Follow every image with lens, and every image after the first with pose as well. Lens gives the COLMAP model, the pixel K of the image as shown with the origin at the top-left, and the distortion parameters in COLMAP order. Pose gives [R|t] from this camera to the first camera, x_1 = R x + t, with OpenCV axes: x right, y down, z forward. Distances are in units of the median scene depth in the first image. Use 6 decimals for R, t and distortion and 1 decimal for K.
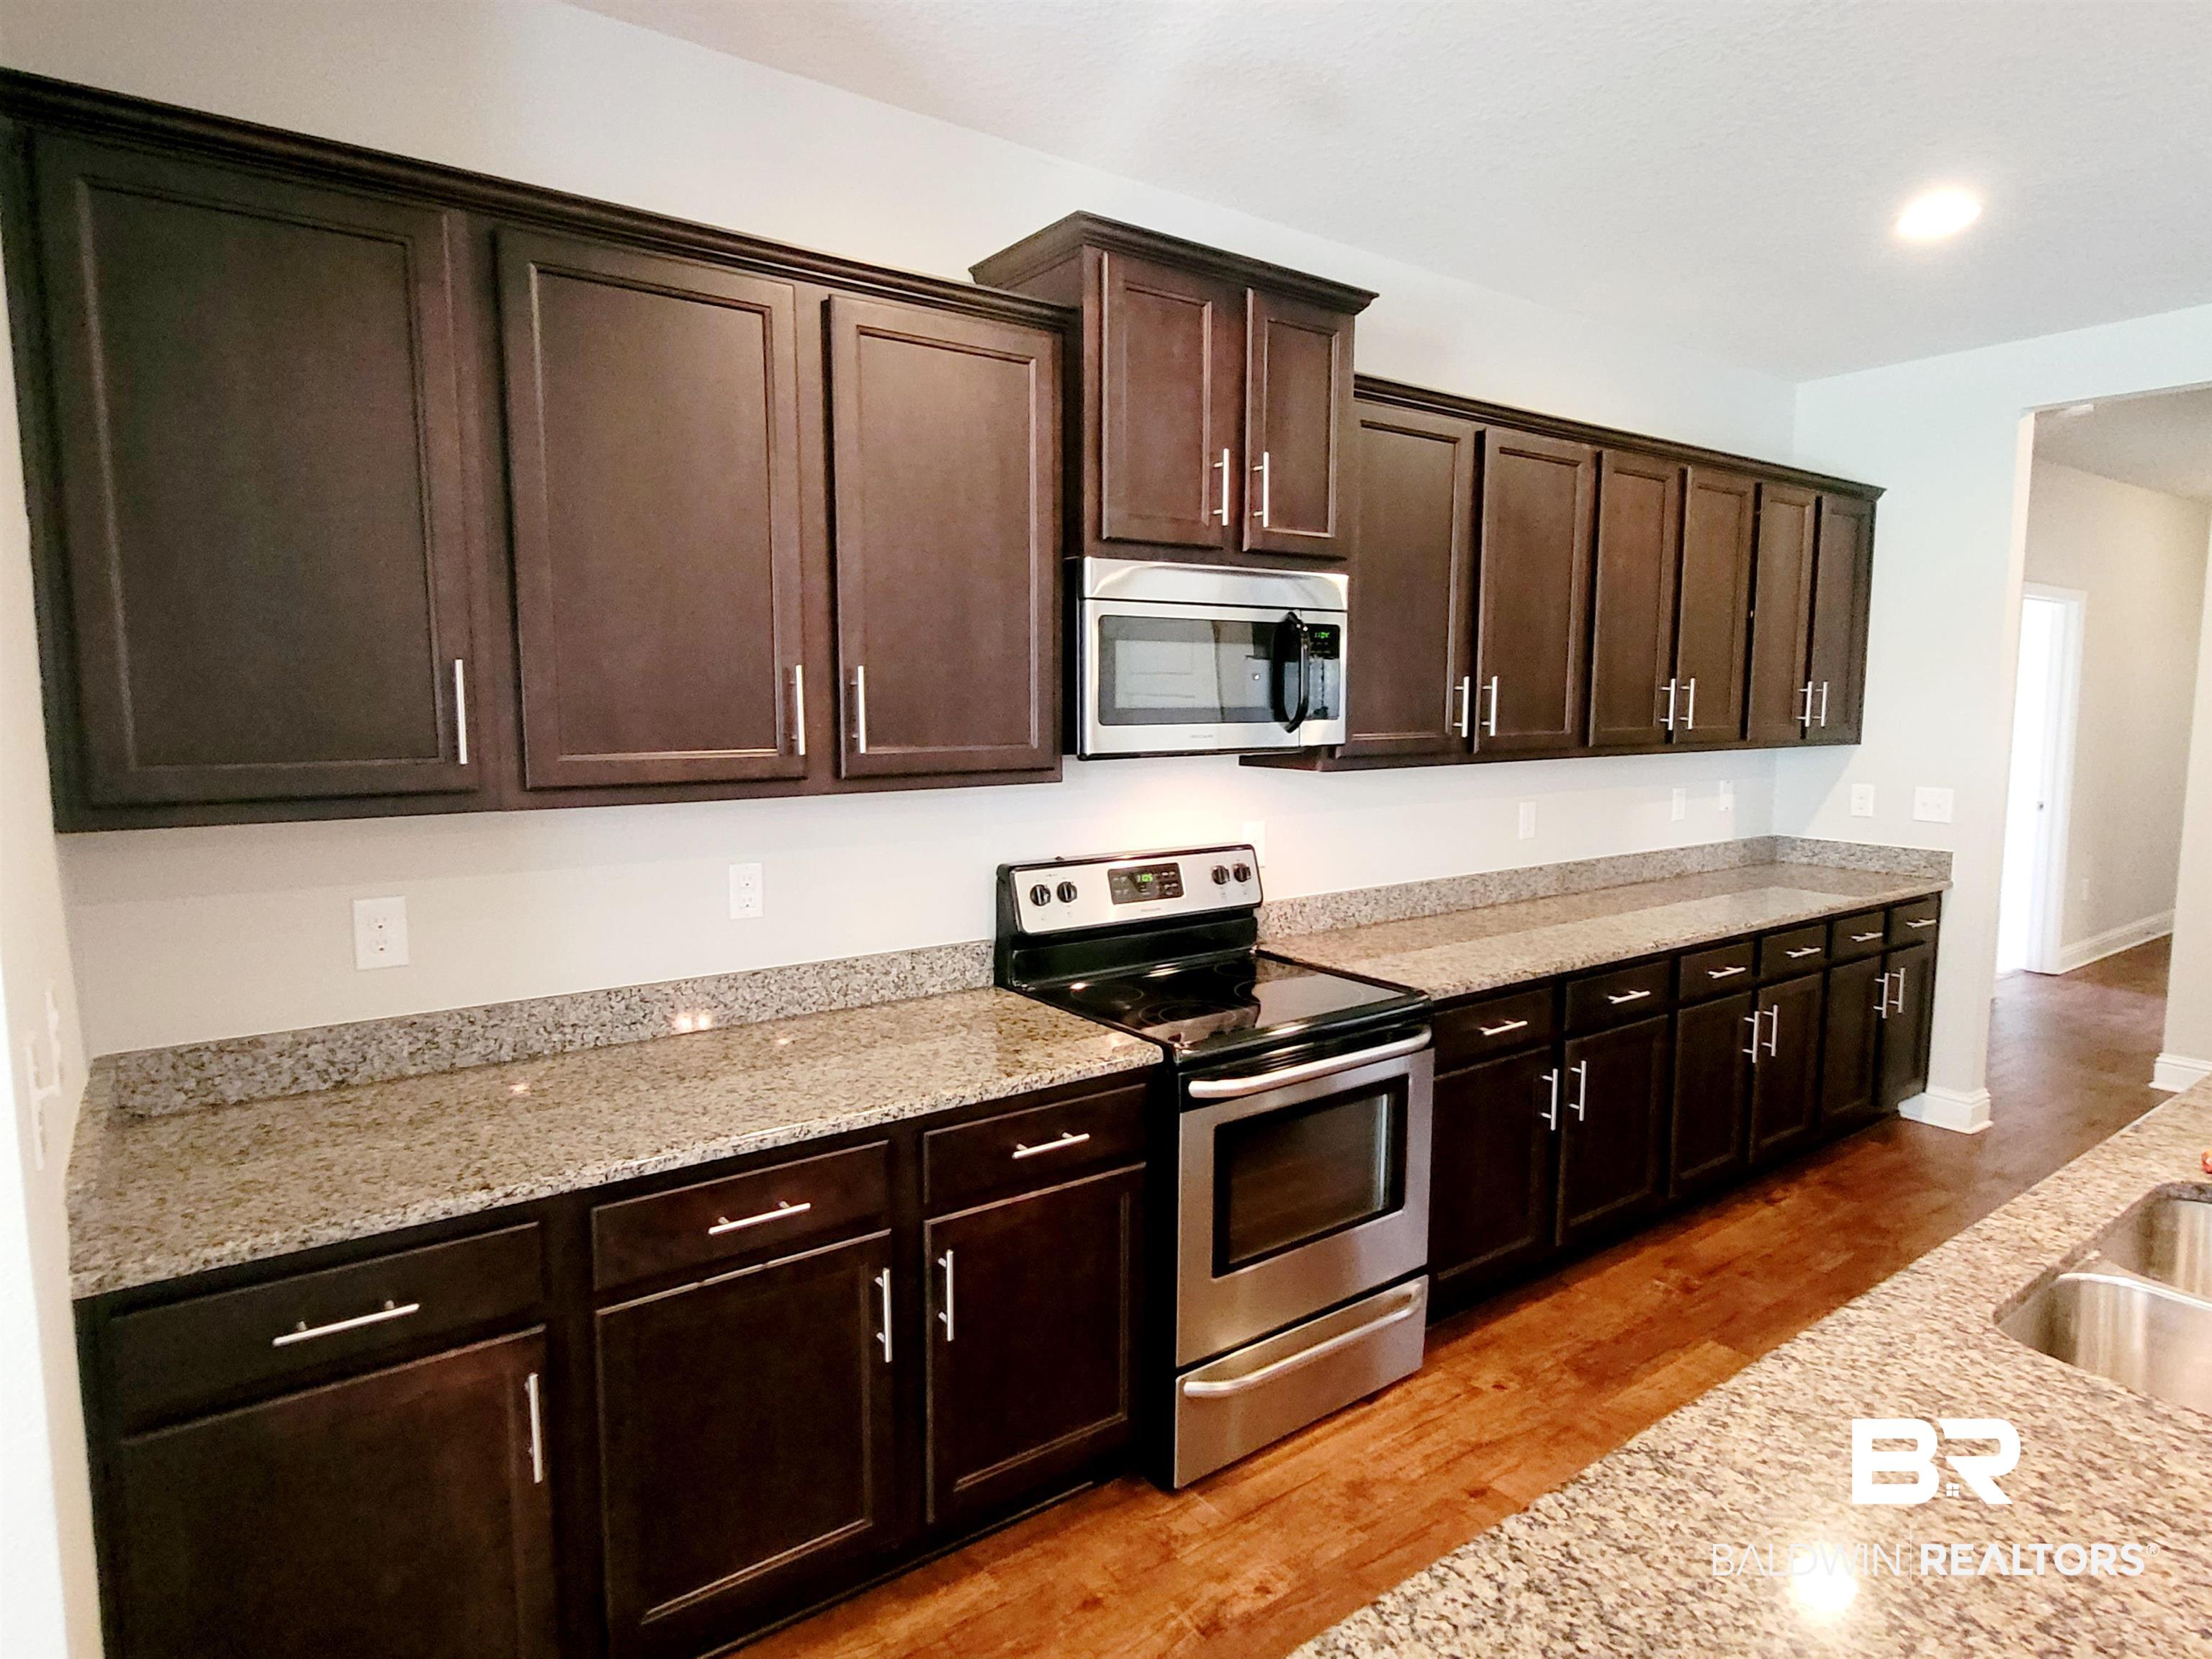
lens RADIAL K [[1219.5, 0, 1100.5], [0, 1219.5, 835.4], [0, 0, 1]] dist [0.001534, -0.003551]
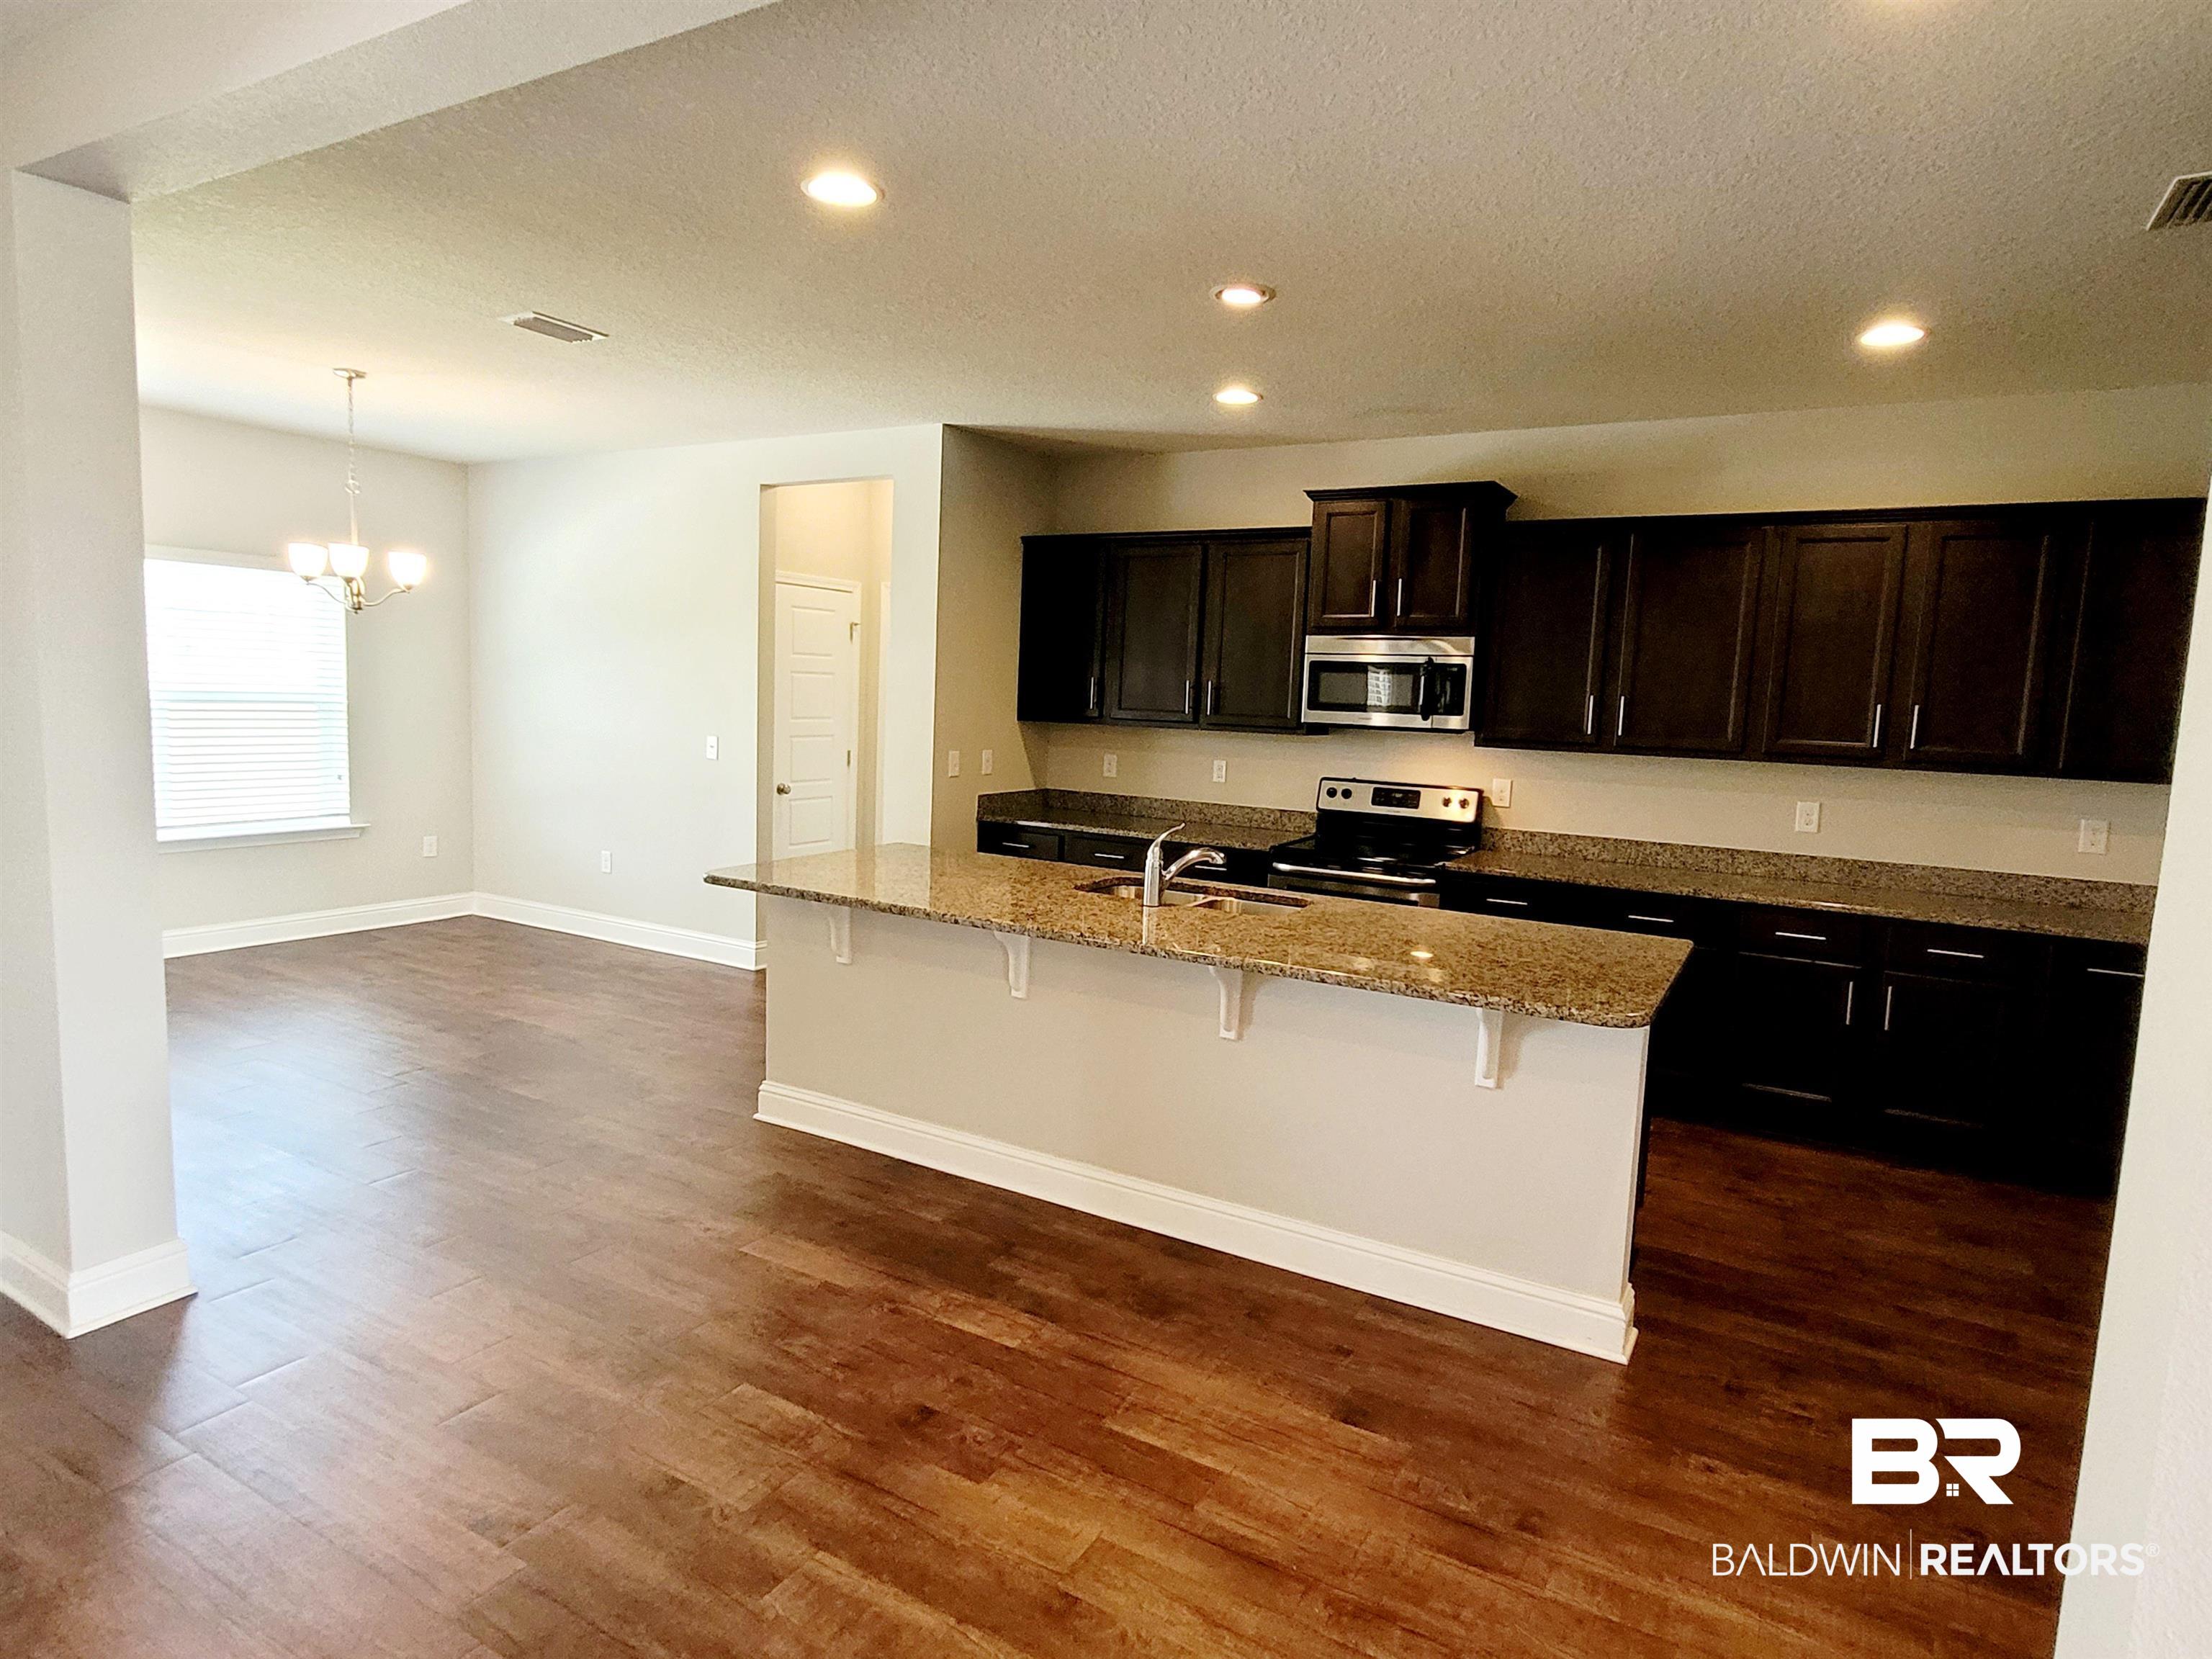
lens RADIAL K [[1219.5, 0, 1096.8], [0, 1219.5, 828.7], [0, 0, 1]] dist [0.001534, -0.003551]
pose [[0.413446, 0.121669, -0.902363, 1.647337], [-0.142163, 0.987504, 0.068013, 0.024649], [0.899362, 0.100163, 0.425576, -0.242808]]
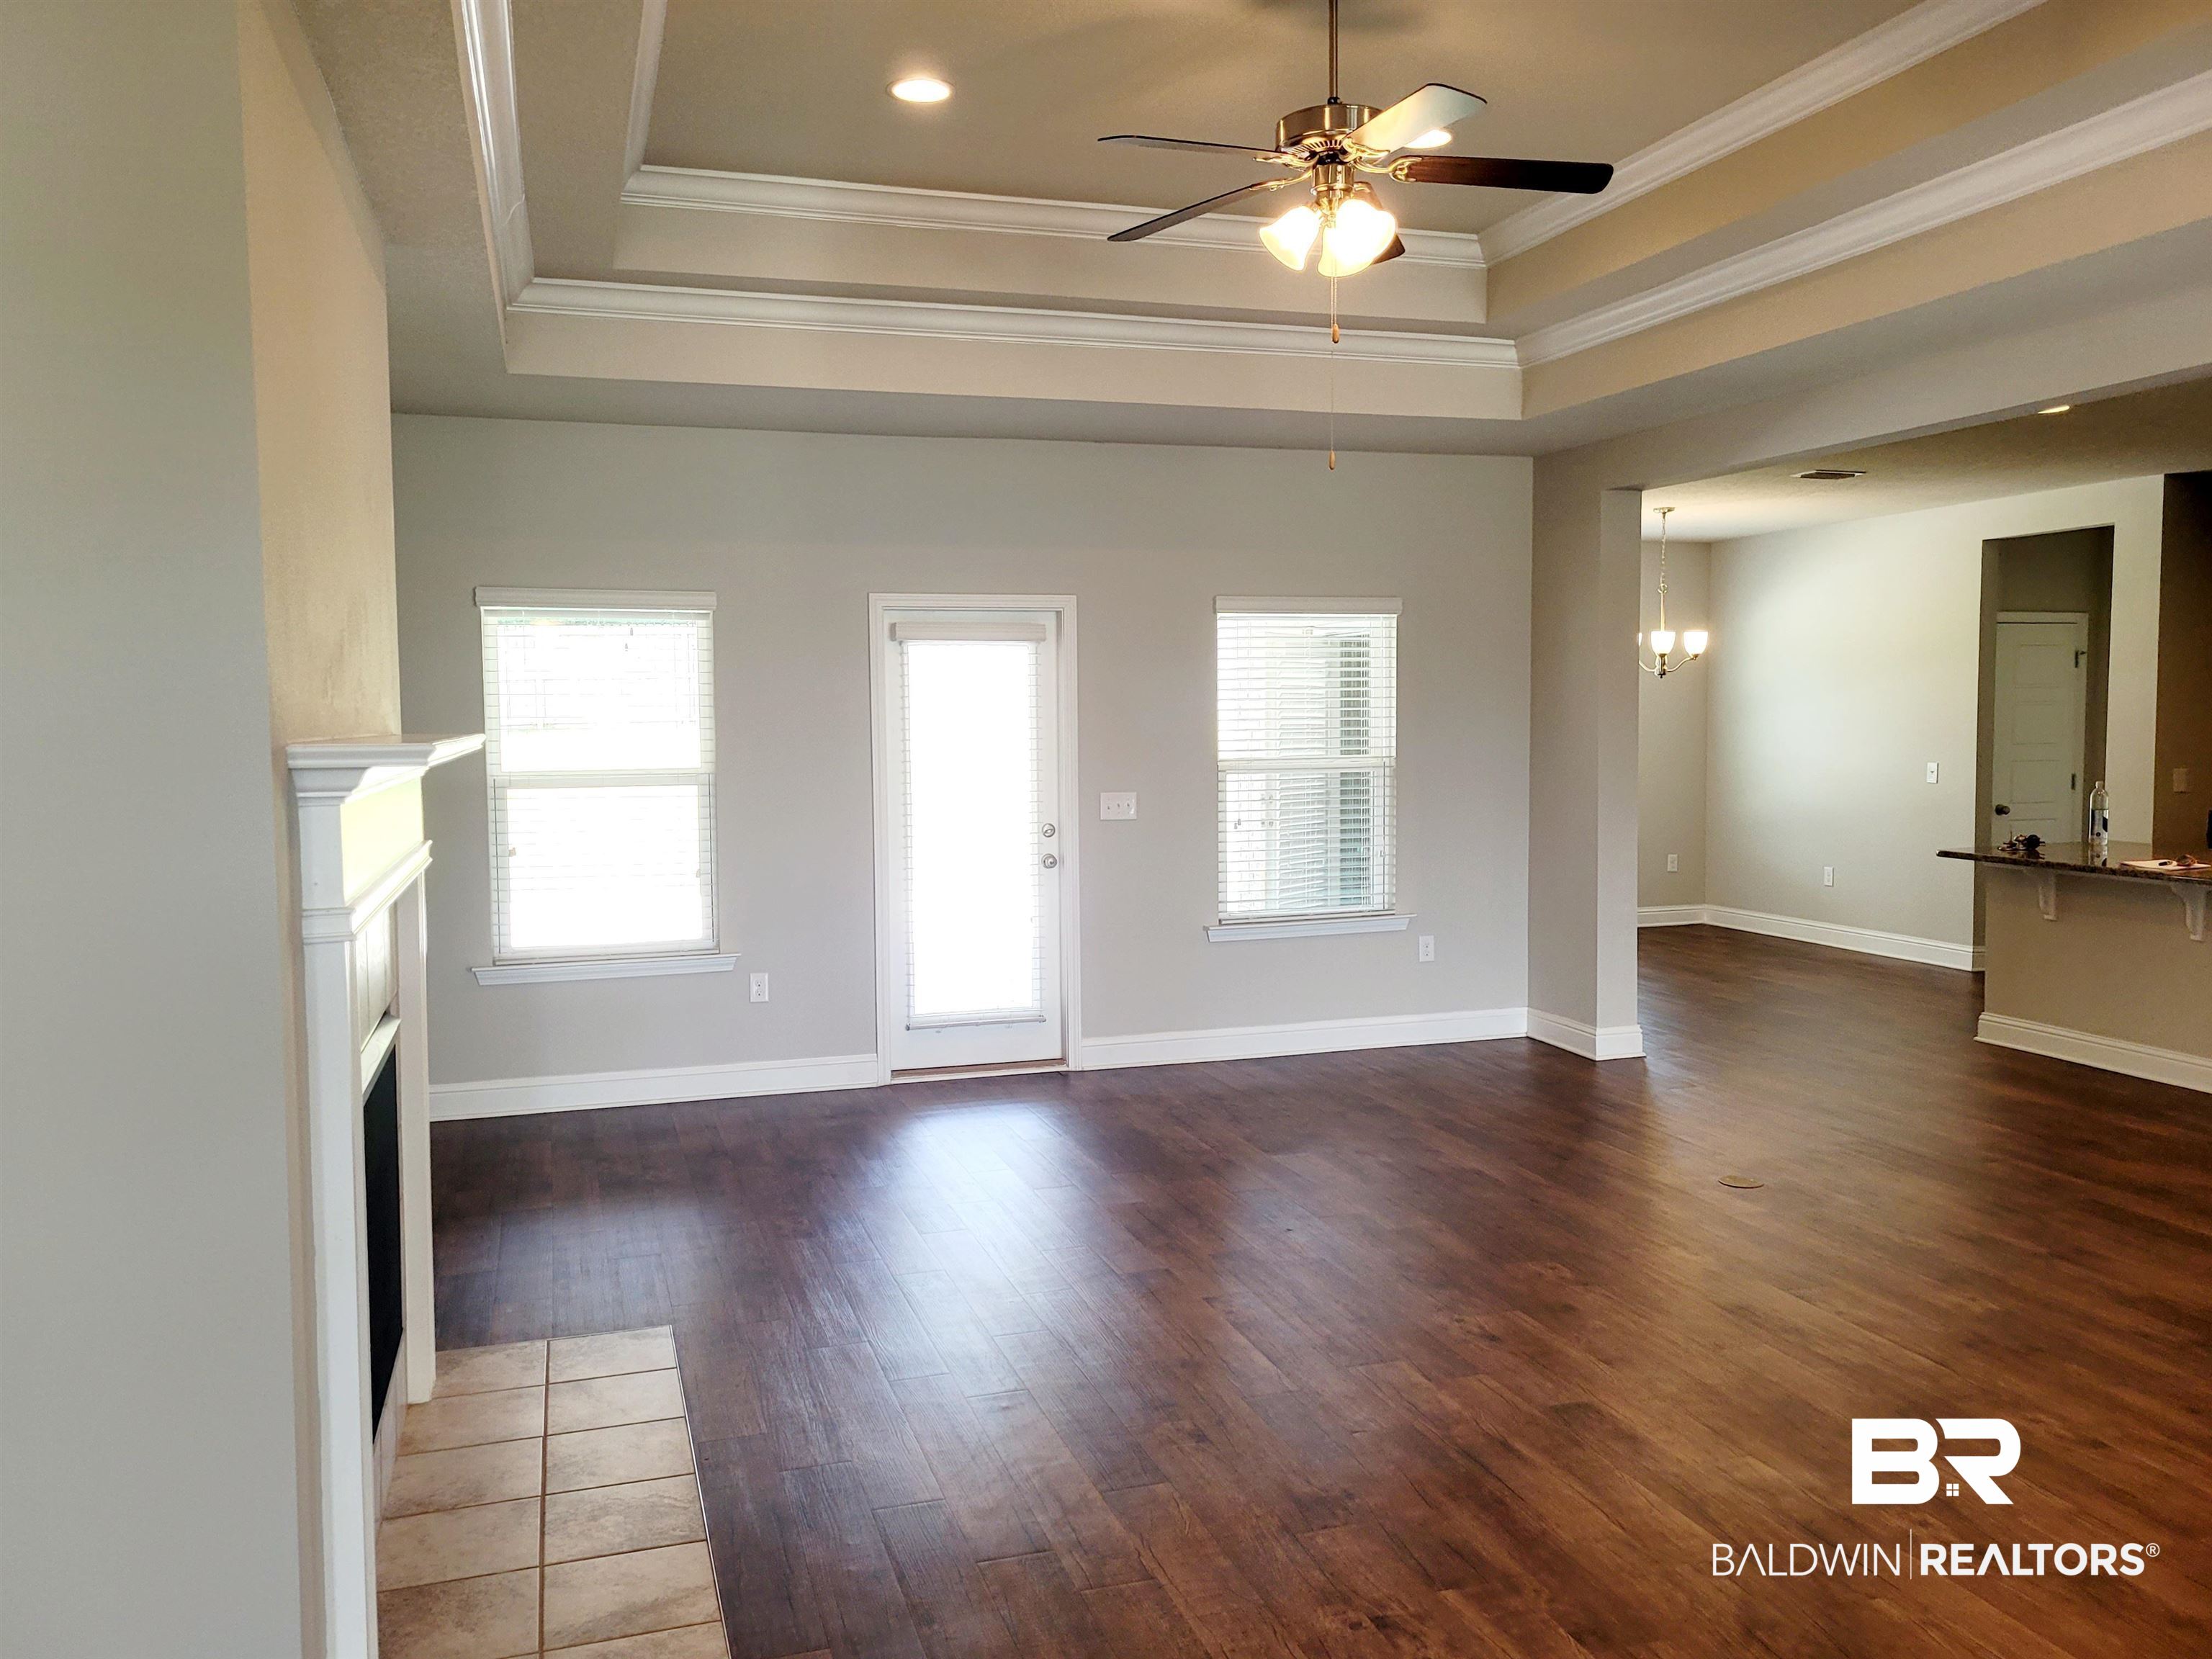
lens RADIAL K [[1702.8, 0, 1099.0], [0, 1702.8, 806.5], [0, 0, 1]] dist [0.057179, -0.041760]
pose [[-0.302686, 0.057177, -0.951374, 3.495196], [-0.095626, 0.991340, 0.090003, 0.047371], [0.948281, 0.118218, -0.294598, -0.562188]]
